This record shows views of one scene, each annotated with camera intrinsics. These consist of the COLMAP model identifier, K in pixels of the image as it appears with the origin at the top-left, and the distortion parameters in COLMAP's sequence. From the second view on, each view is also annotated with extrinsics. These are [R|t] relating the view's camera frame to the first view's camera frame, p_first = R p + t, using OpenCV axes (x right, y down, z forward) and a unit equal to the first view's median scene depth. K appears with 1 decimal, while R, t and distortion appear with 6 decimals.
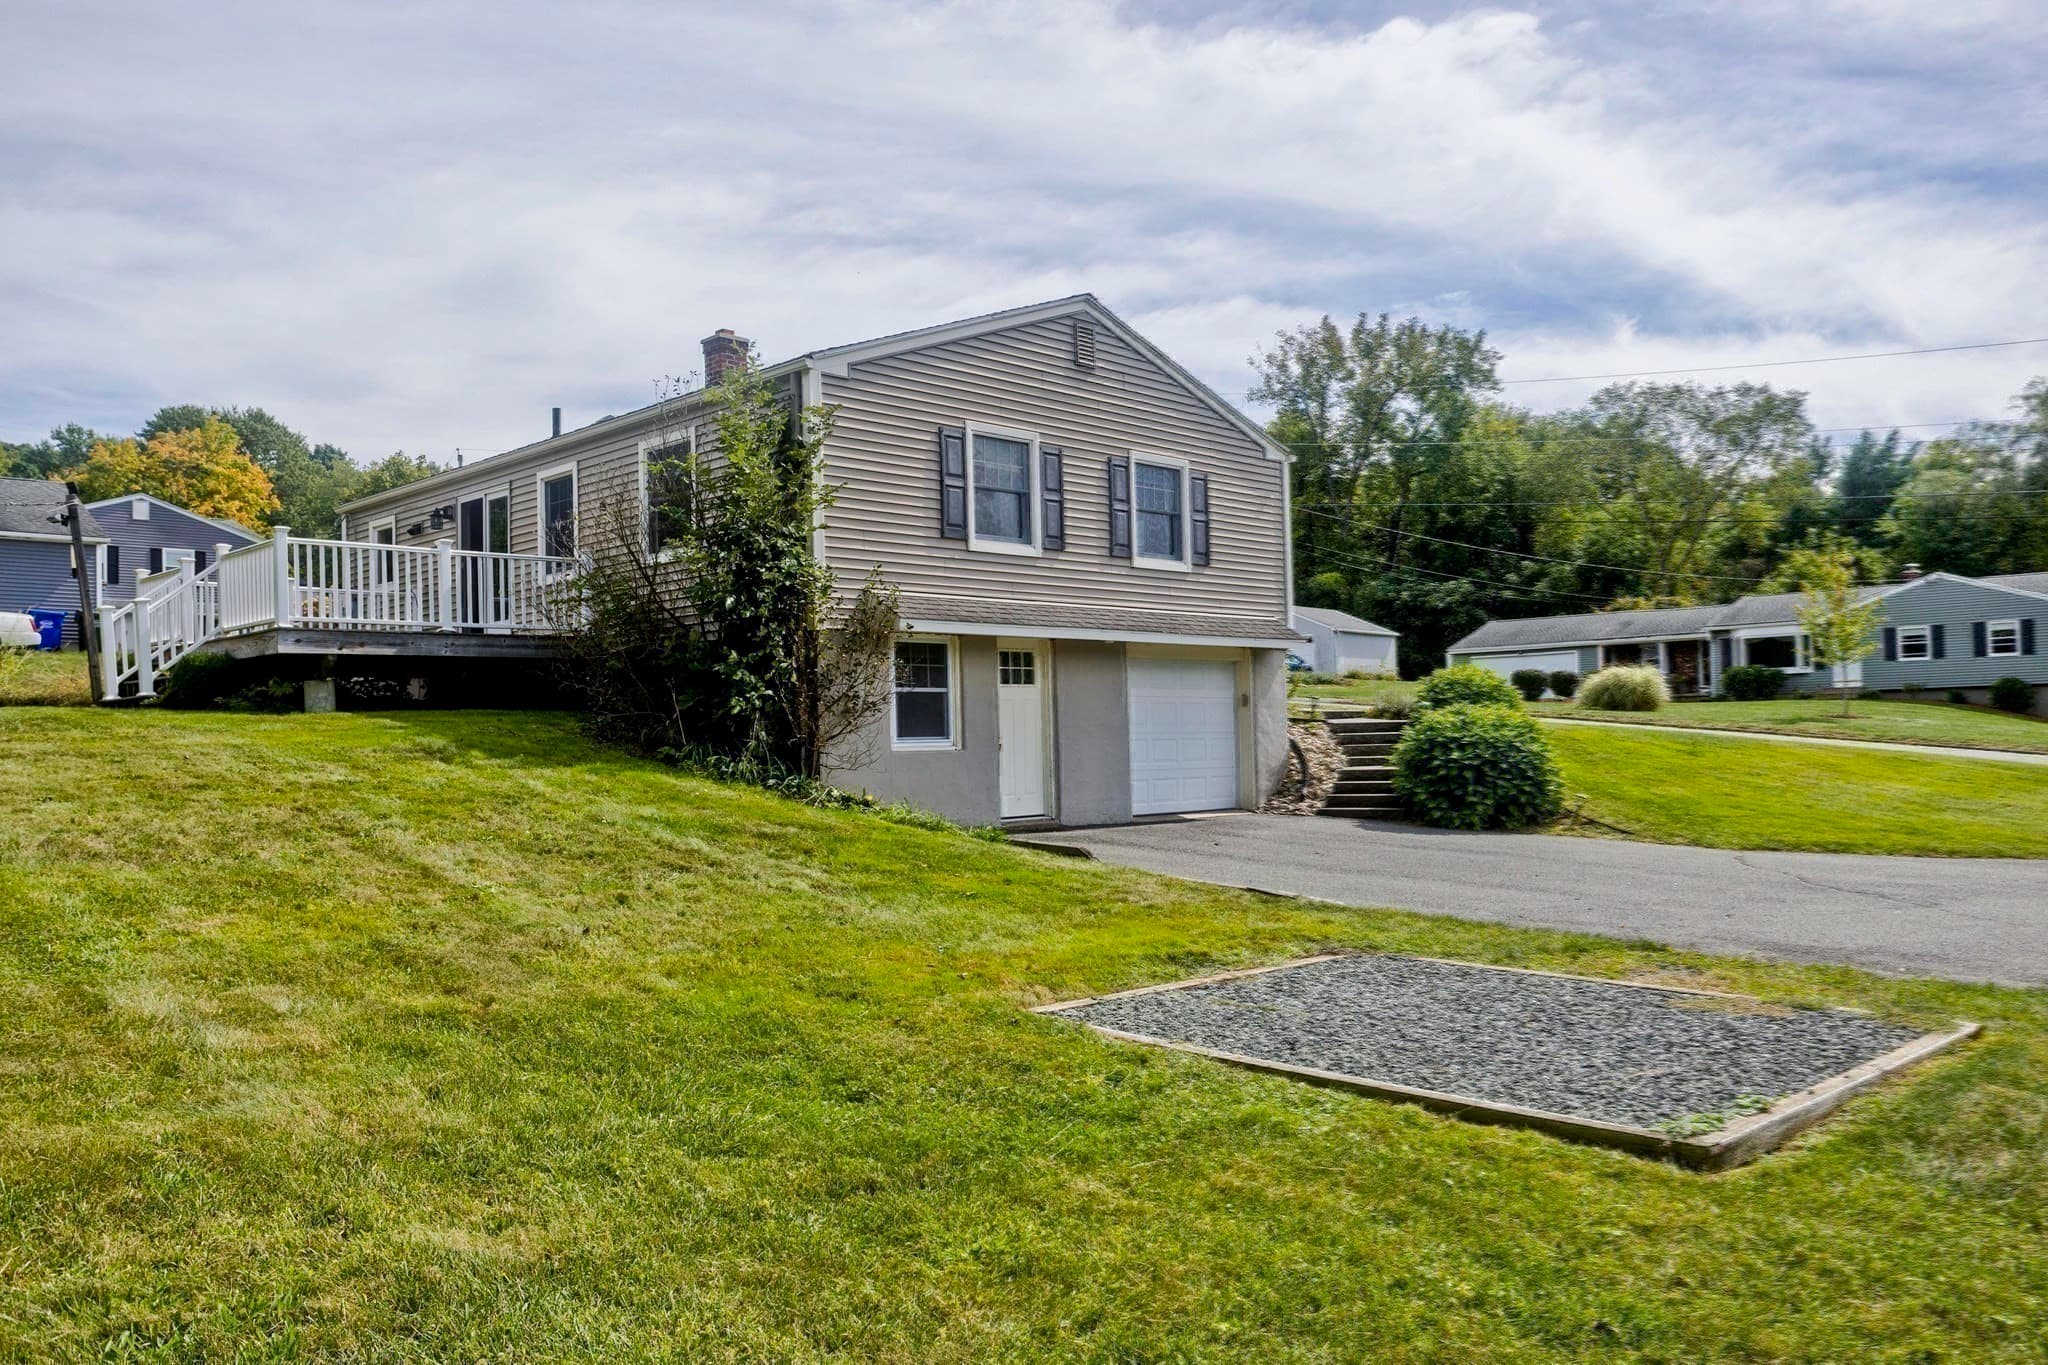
lens RADIAL K [[1370.2, 0, 1018.1], [0, 1370.2, 665.2], [0, 0, 1]] dist [0.009634, 0.012080]
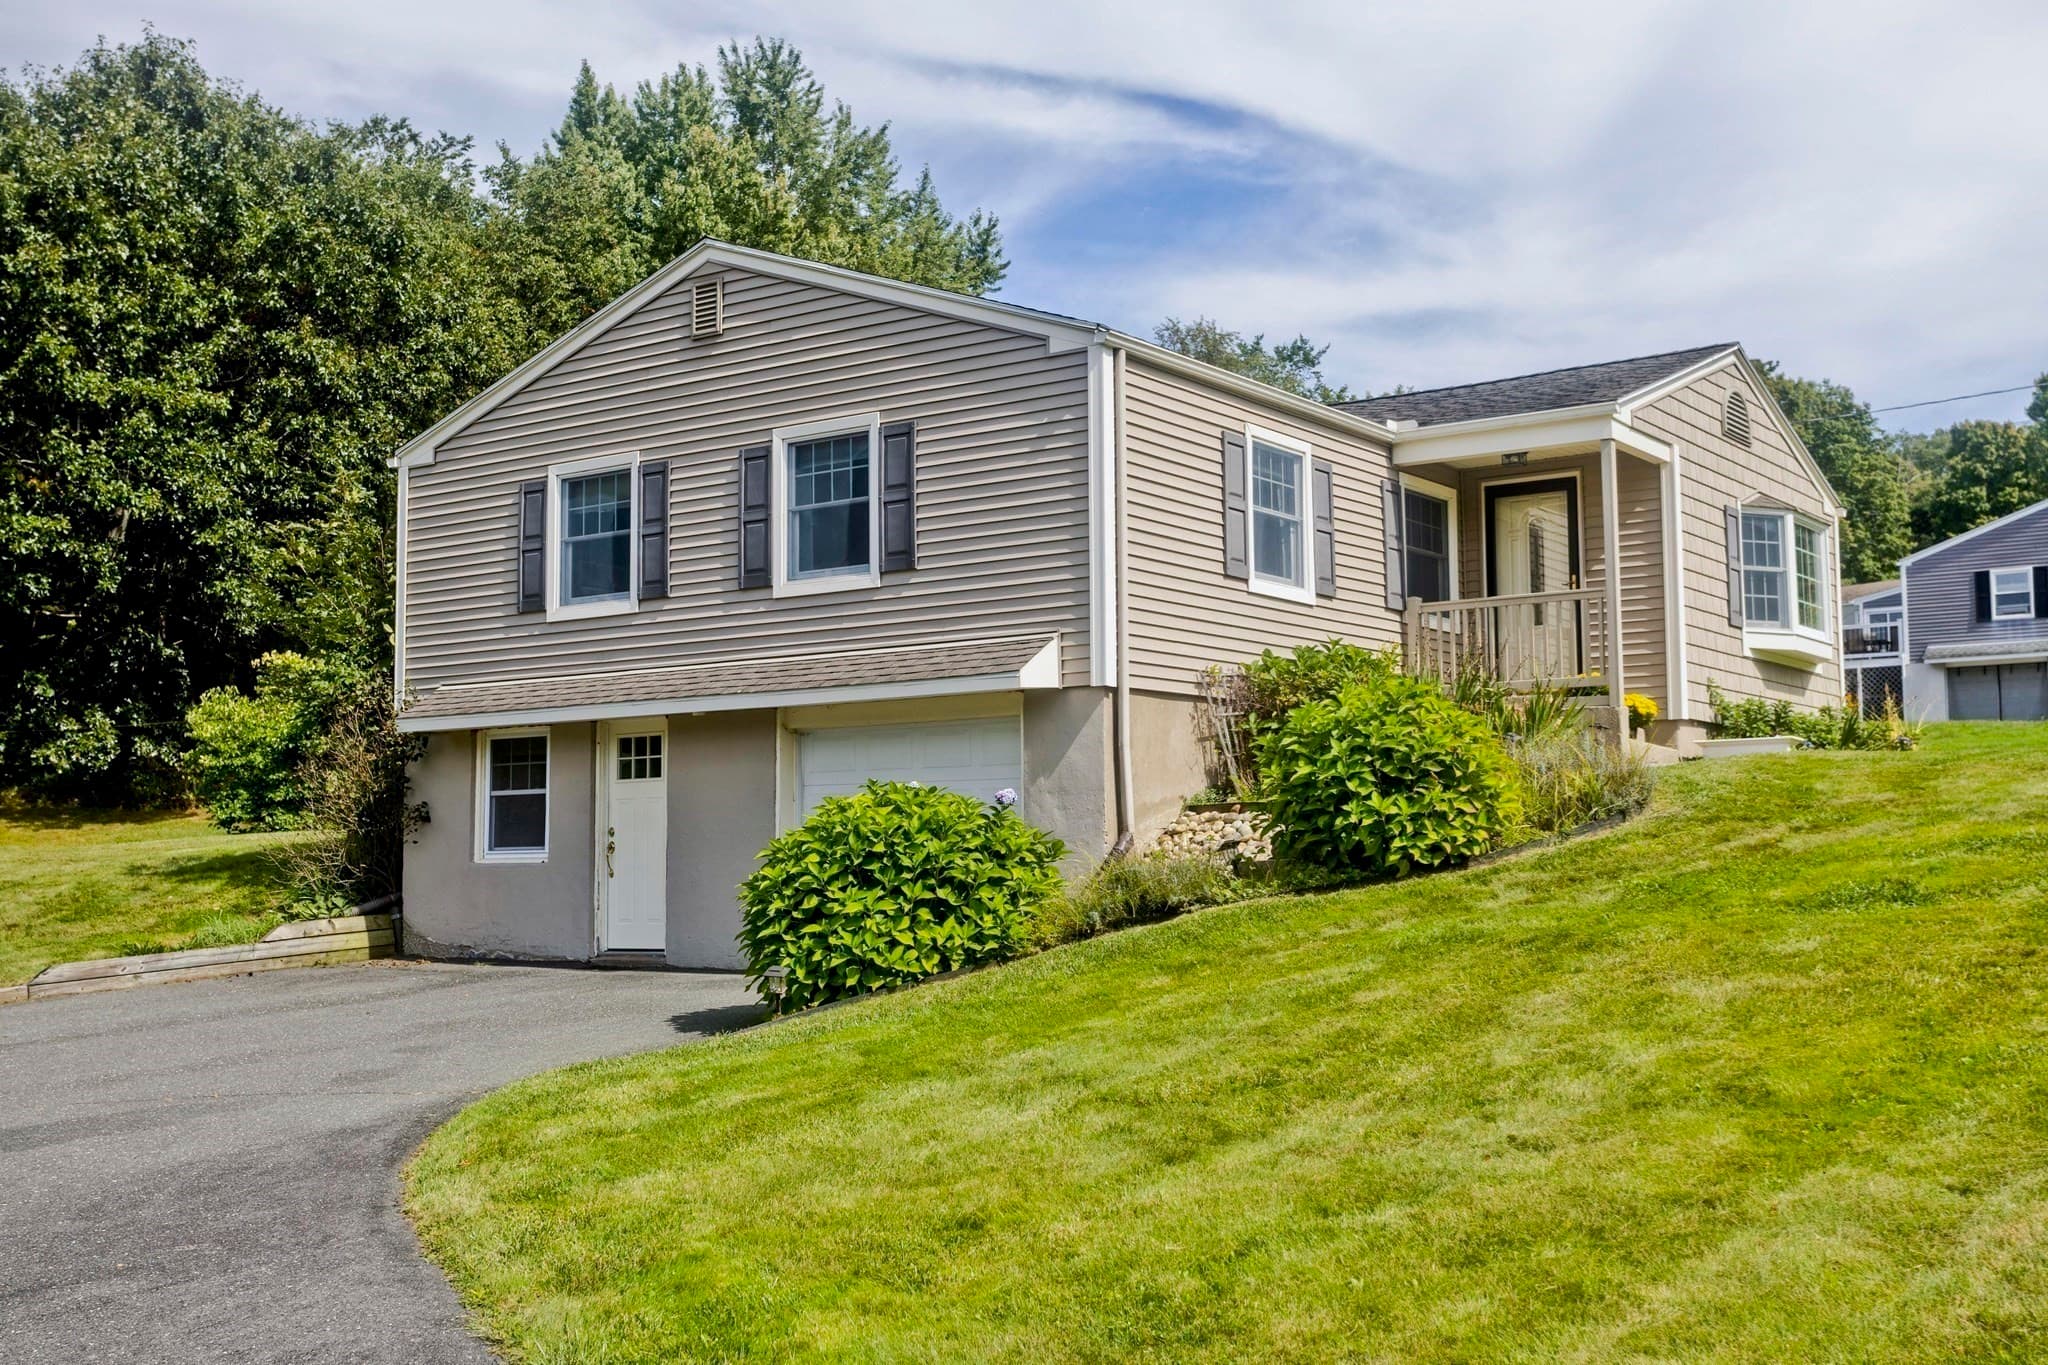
lens RADIAL K [[2356.6, 0, 1024.4], [0, 2356.6, 678.4], [0, 0, 1]] dist [-0.021729, 0.000000]
pose [[0.205932, -0.079543, -0.975328, 0.704417], [0.047897, 0.996316, -0.071141, 0.032739], [0.977393, -0.032065, 0.208983, 0.489739]]
